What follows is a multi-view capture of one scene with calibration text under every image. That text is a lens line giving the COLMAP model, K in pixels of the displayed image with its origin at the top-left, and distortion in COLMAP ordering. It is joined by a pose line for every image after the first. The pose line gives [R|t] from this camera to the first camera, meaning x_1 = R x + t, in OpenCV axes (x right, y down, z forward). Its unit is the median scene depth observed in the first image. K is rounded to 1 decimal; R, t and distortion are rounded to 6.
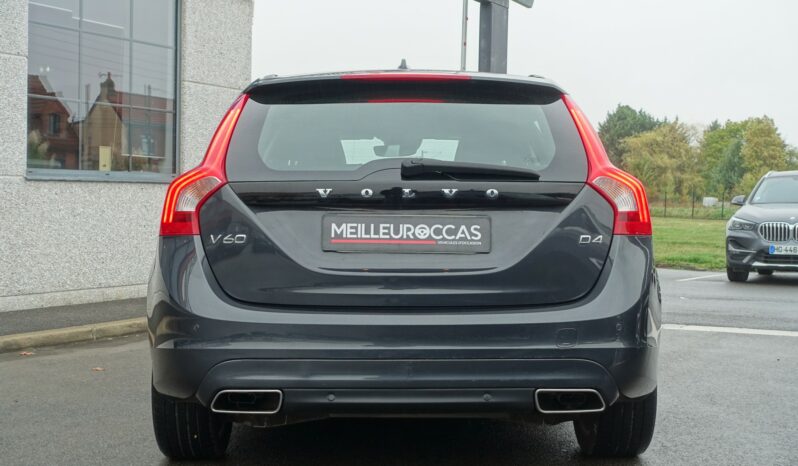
lens RADIAL K [[1137.8, 0, 396.1], [0, 1137.8, 235.6], [0, 0, 1]] dist [-0.081038, 0.000000]
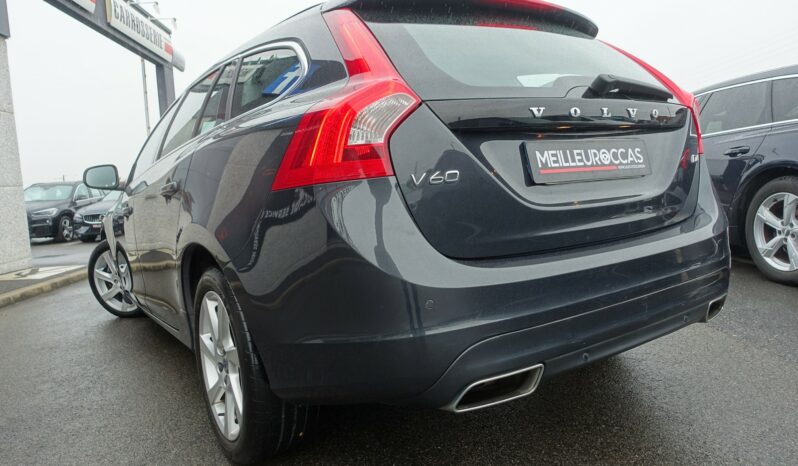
lens RADIAL K [[551.5, 0, 396.8], [0, 551.5, 233.5], [0, 0, 1]] dist [-0.001162, 0.000470]
pose [[0.828124, -0.115758, 0.548462, -0.371700], [0.093311, 0.993261, 0.068745, 0.012009], [-0.552724, -0.005752, 0.833345, 0.718533]]
